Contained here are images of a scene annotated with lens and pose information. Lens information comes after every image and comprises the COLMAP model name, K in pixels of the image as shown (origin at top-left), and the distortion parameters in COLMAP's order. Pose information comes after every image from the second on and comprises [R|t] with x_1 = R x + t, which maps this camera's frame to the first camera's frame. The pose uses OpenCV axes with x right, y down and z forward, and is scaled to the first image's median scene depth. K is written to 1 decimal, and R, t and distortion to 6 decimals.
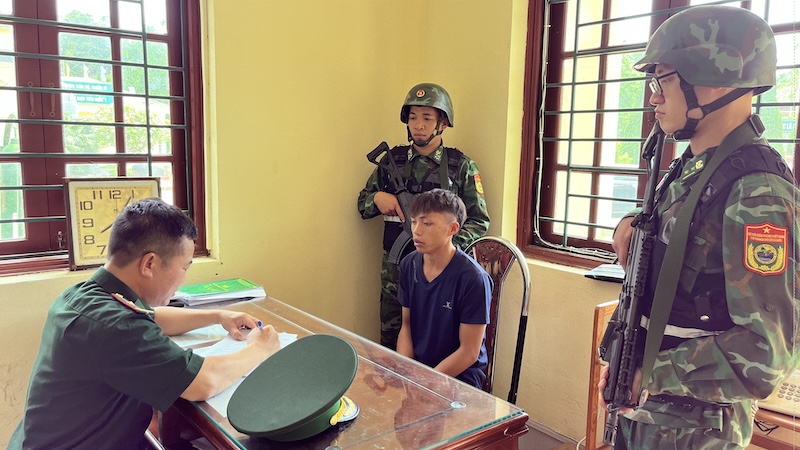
lens RADIAL K [[613.1, 0, 400.0], [0, 613.1, 225.0], [0, 0, 1]] dist [0.006926, 0.003521]
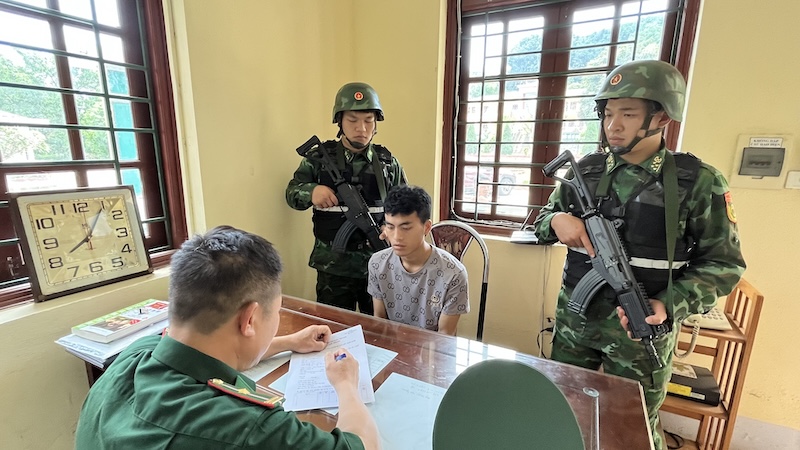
lens RADIAL K [[364.0, 0, 398.0], [0, 364.0, 229.6], [0, 0, 1]] dist [-0.002249, -0.000310]
pose [[0.919854, -0.092889, 0.381105, -0.236606], [0.055289, 0.992561, 0.108474, -0.047810], [-0.388346, -0.078710, 0.918146, 0.322891]]
